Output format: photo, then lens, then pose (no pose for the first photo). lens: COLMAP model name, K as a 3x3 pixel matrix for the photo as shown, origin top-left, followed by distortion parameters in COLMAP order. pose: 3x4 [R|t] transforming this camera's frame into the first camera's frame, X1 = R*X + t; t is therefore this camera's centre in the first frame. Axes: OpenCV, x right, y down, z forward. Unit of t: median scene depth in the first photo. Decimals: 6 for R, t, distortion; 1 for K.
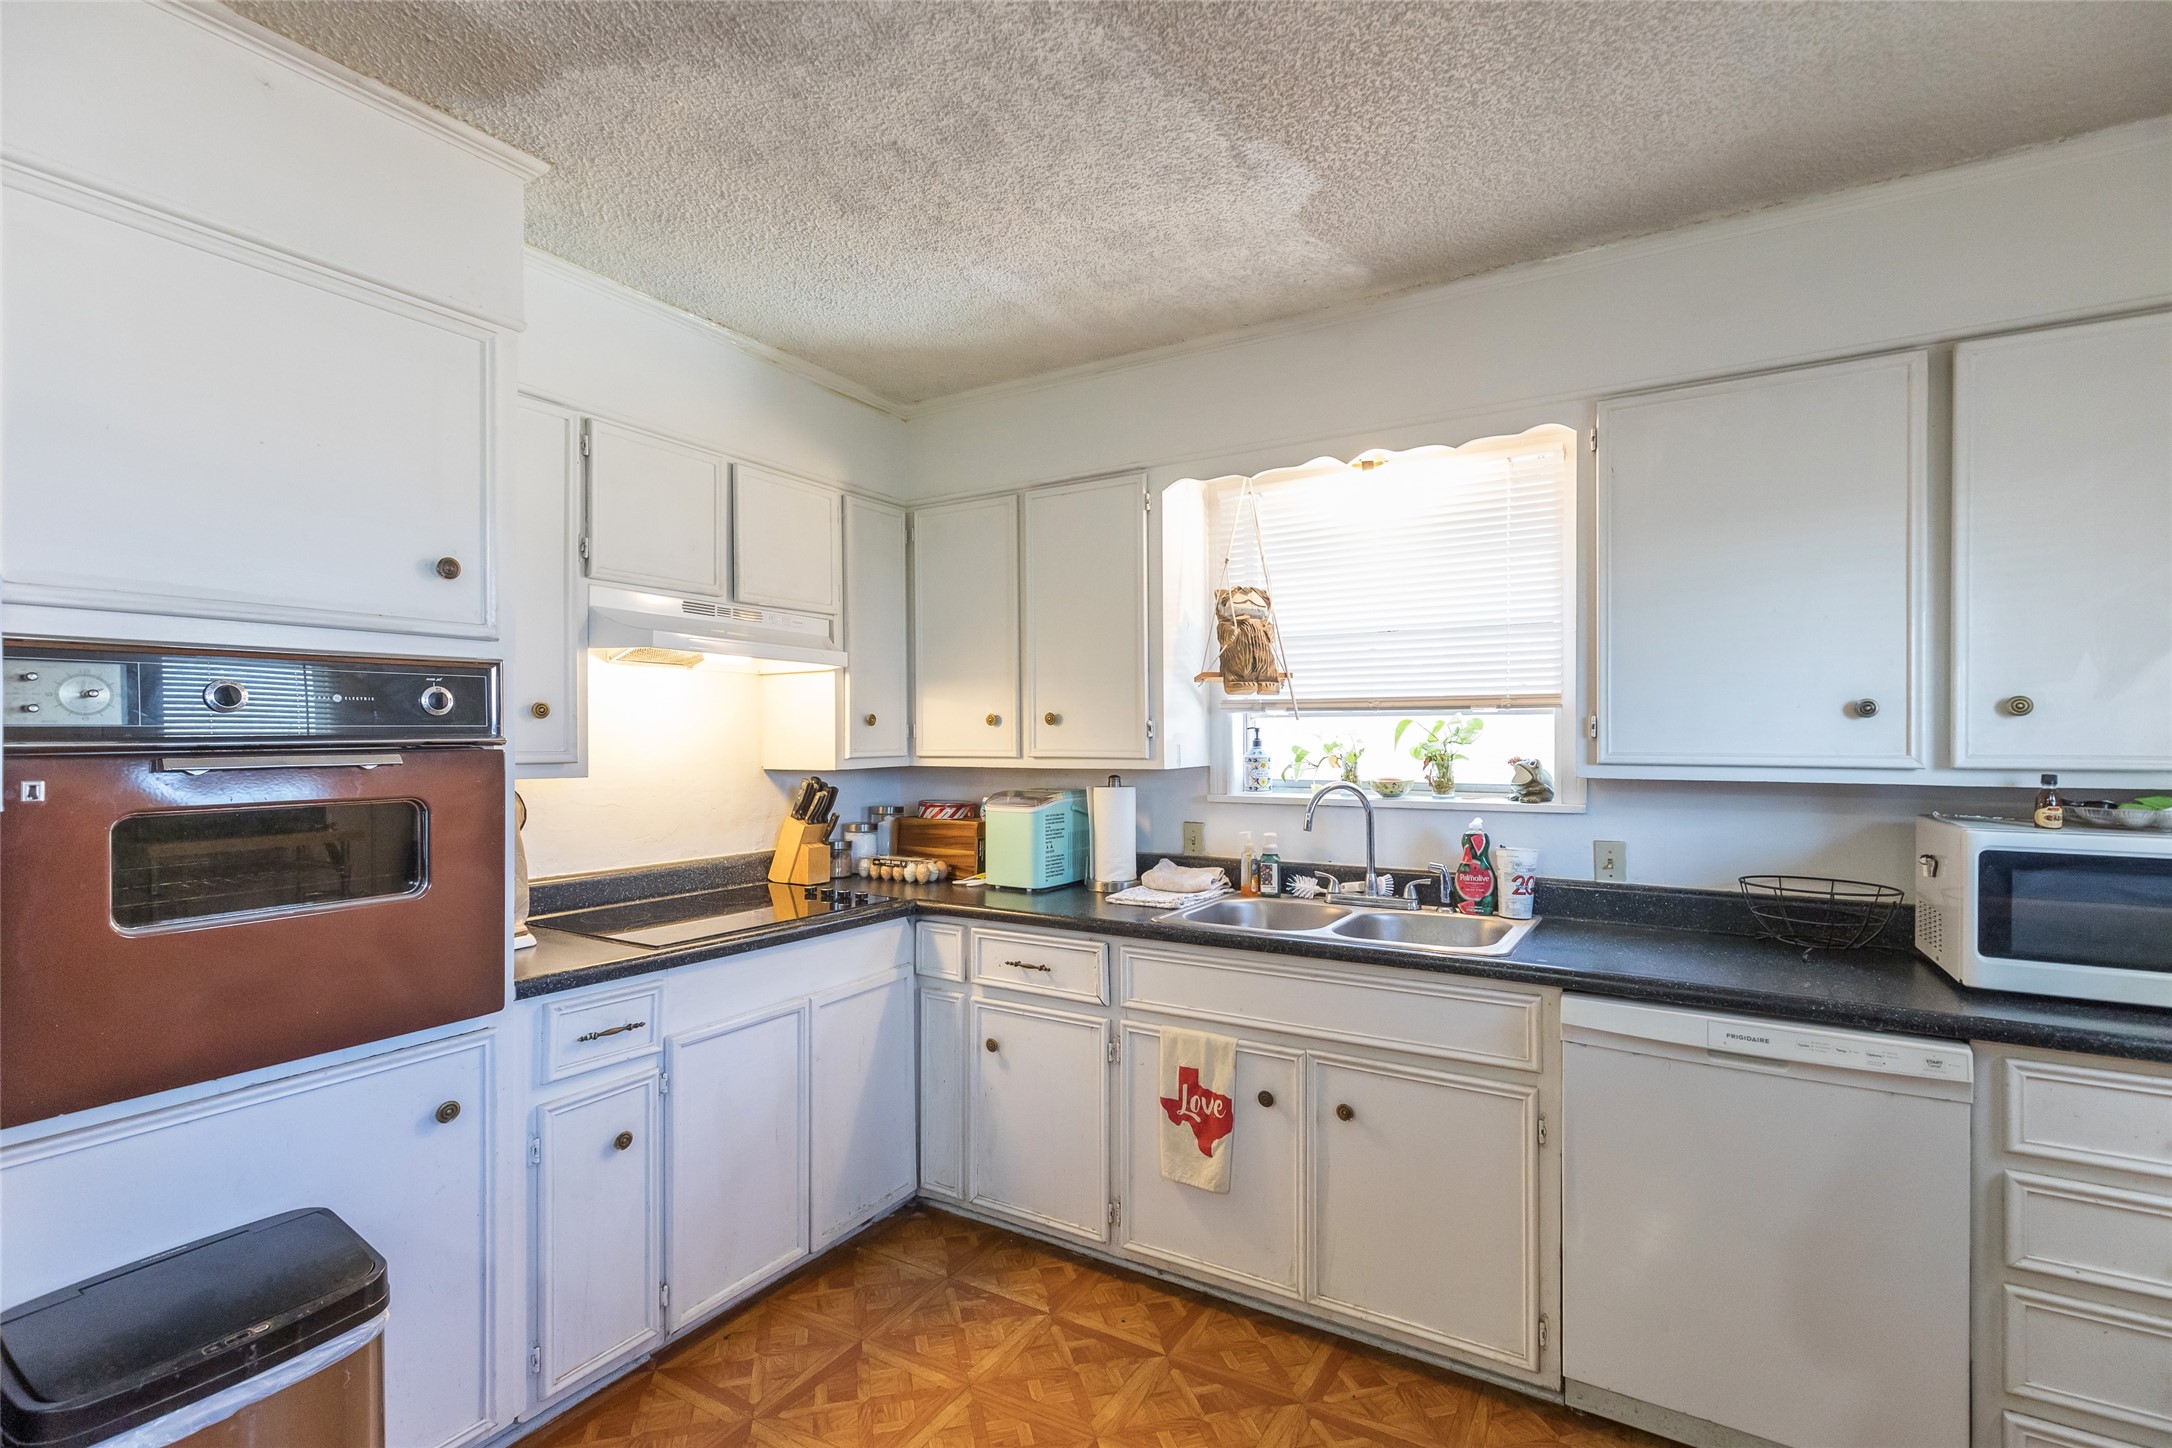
lens RADIAL K [[979.1, 0, 1077.1], [0, 979.1, 729.2], [0, 0, 1]] dist [0.003758, -0.000667]
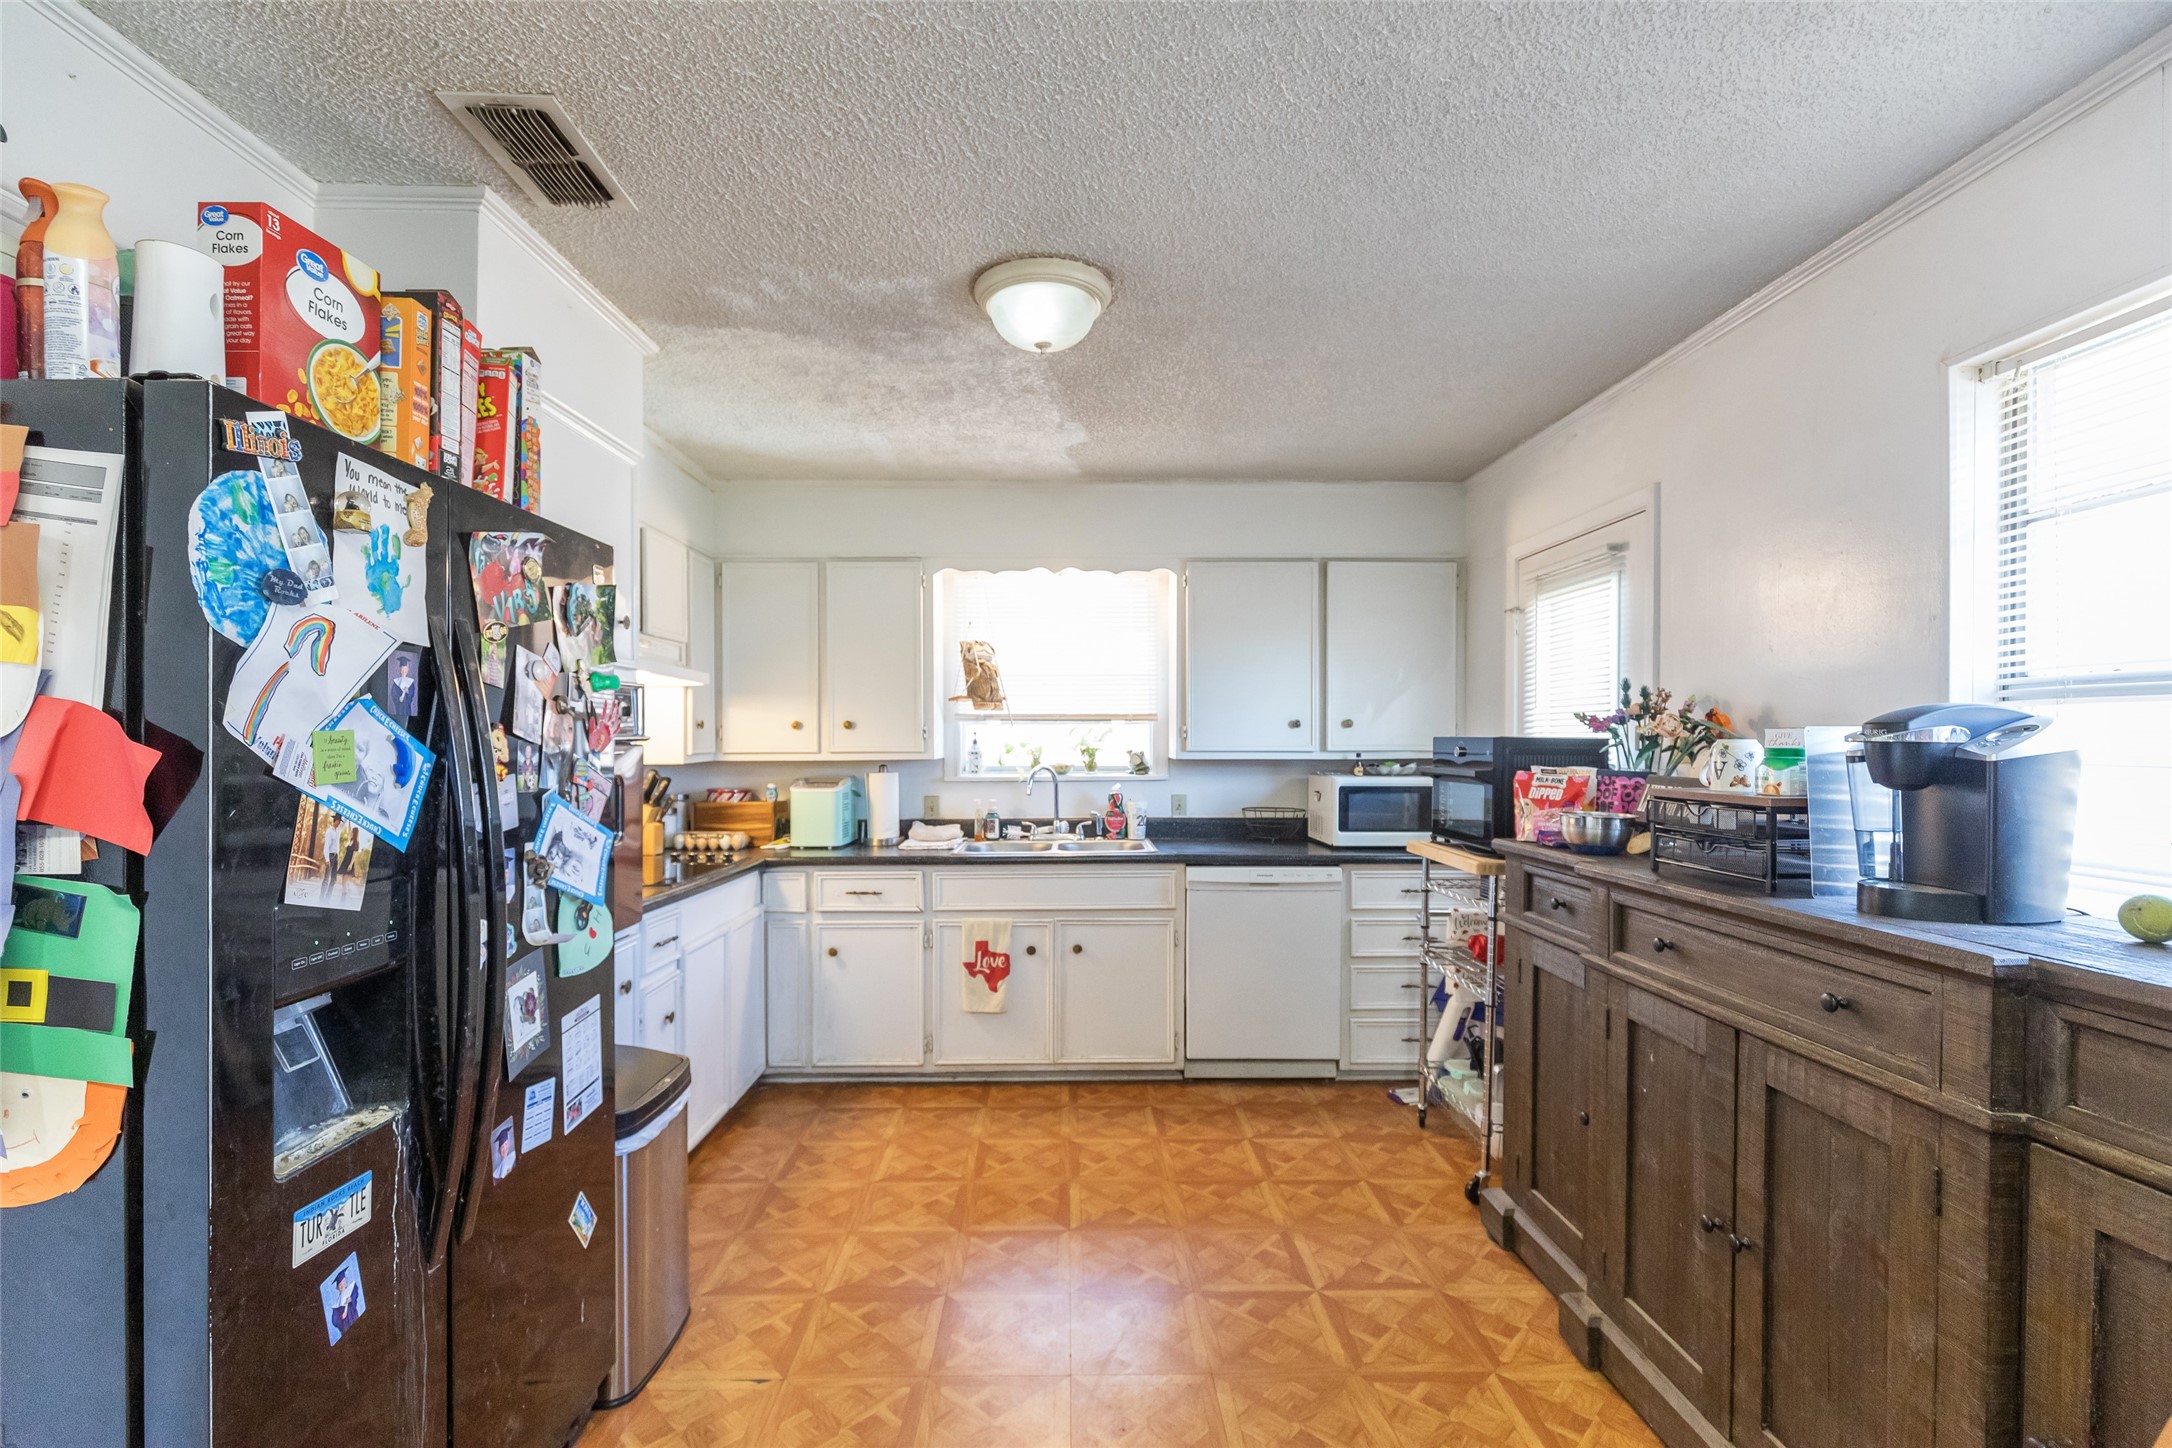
lens RADIAL K [[979.1, 0, 1082.1], [0, 979.1, 726.8], [0, 0, 1]] dist [0.003758, -0.000667]
pose [[0.840300, 0.007104, 0.542074, -0.563422], [-0.002542, 0.999955, -0.009163, 0.004668], [-0.542115, 0.006321, 0.840281, -0.409226]]
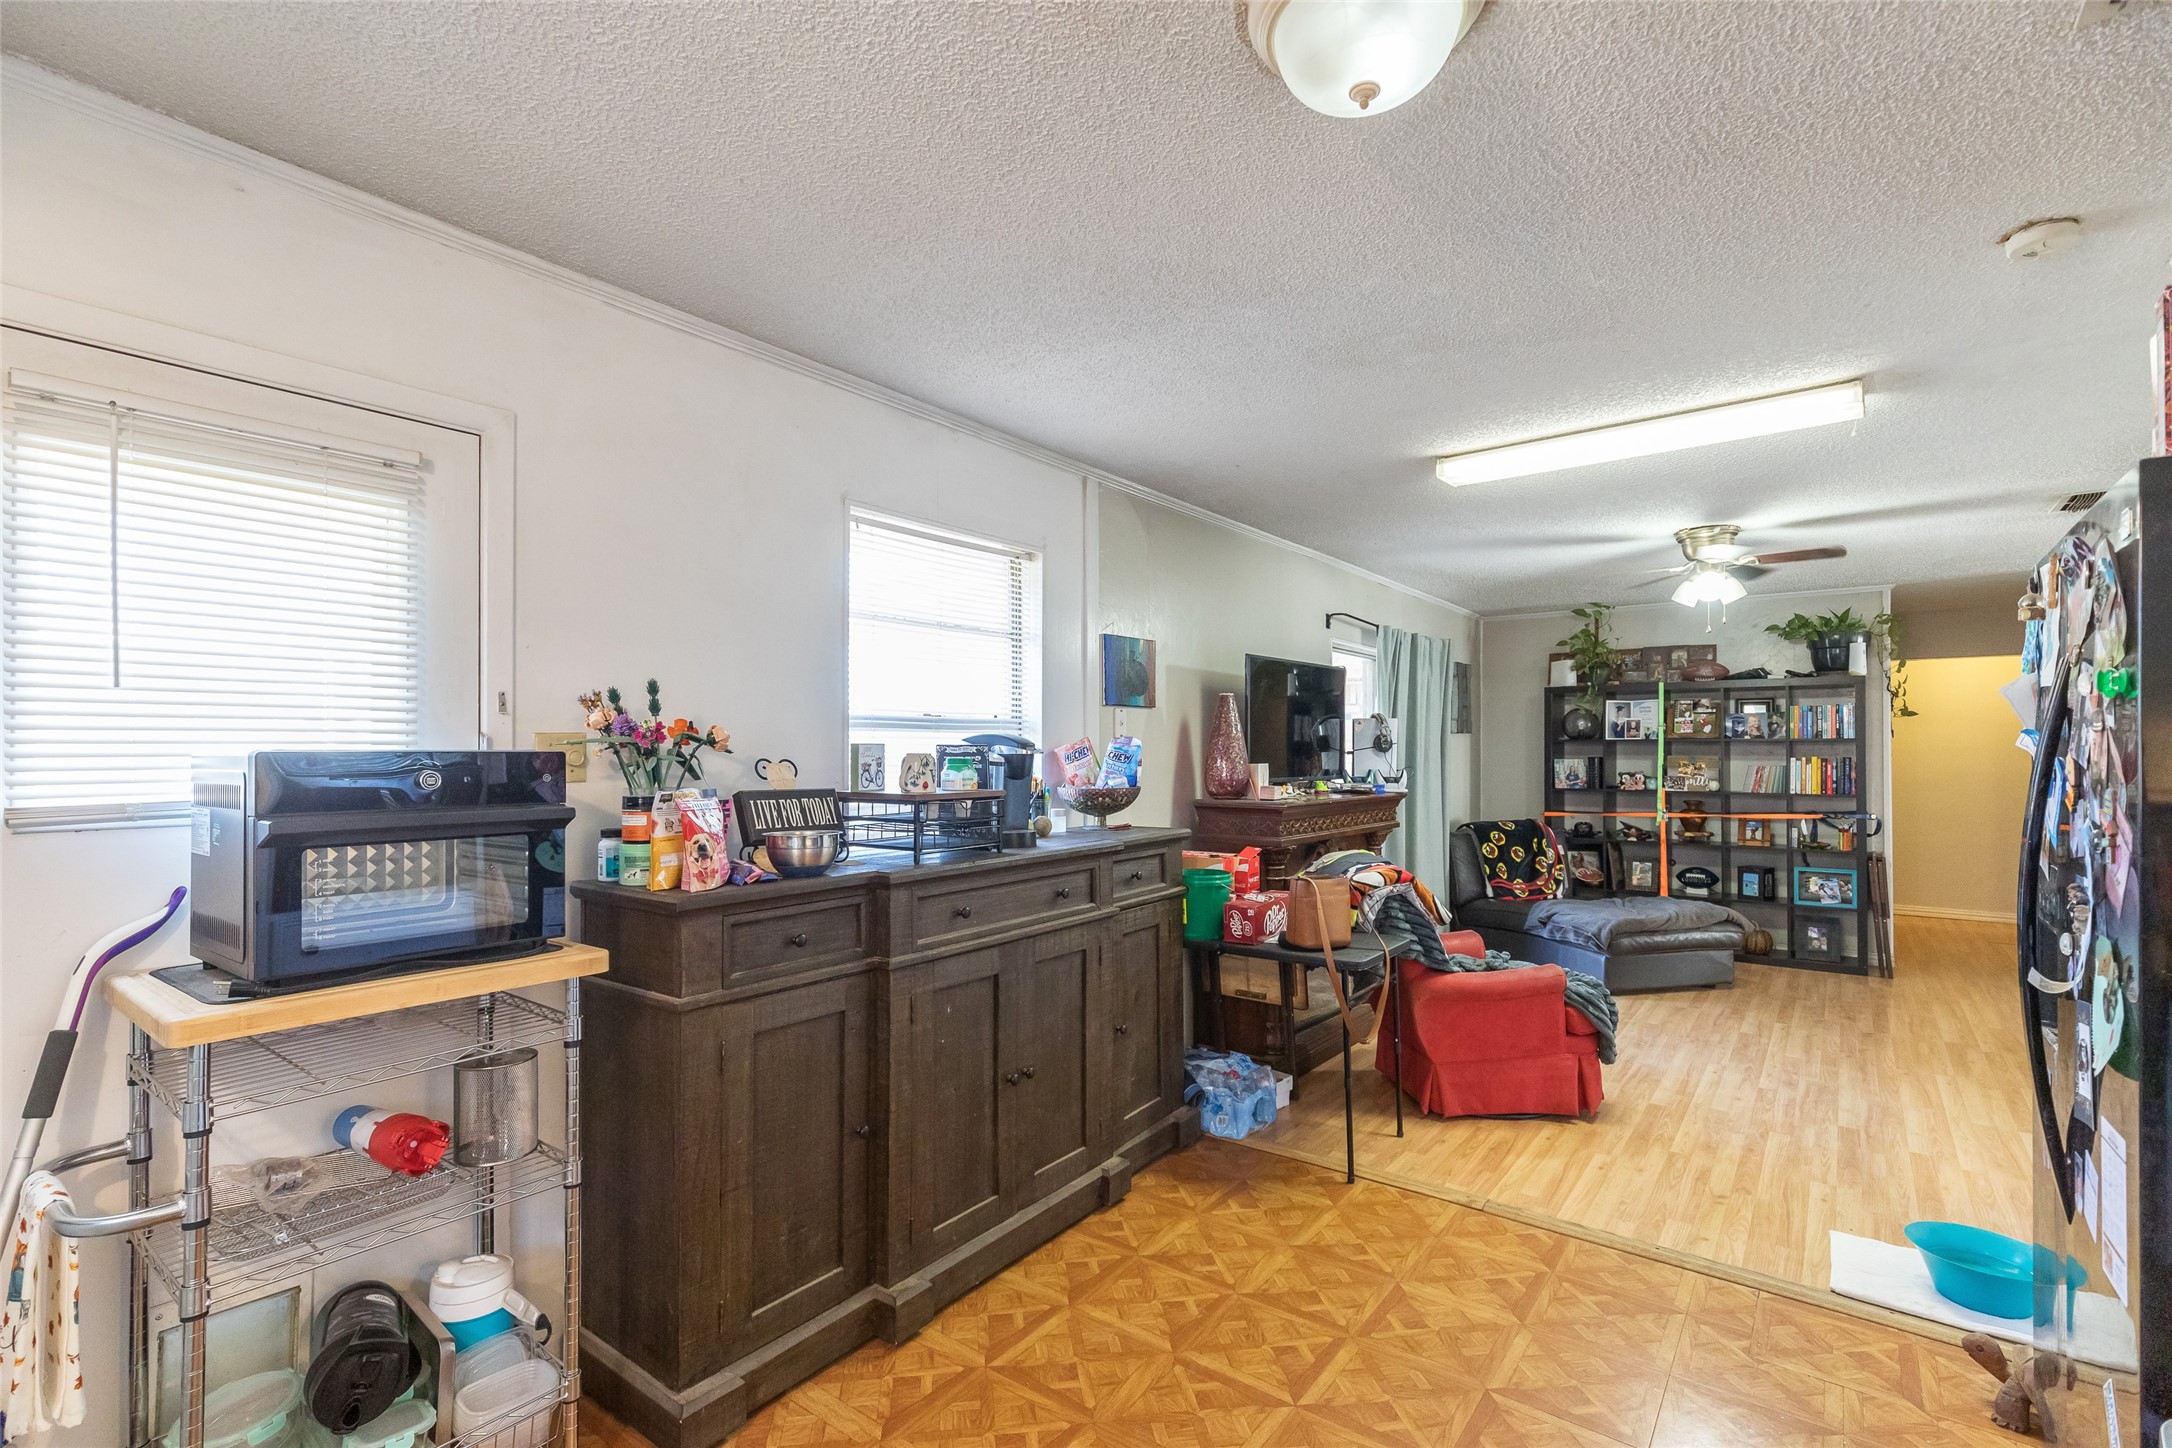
lens RADIAL K [[979.1, 0, 1090.7], [0, 979.1, 744.1], [0, 0, 1]] dist [0.003758, -0.000667]
pose [[-0.993548, 0.002775, 0.113378, -0.030798], [0.001841, 0.999964, -0.008341, 0.006738], [-0.113397, -0.008078, -0.993517, 0.886059]]
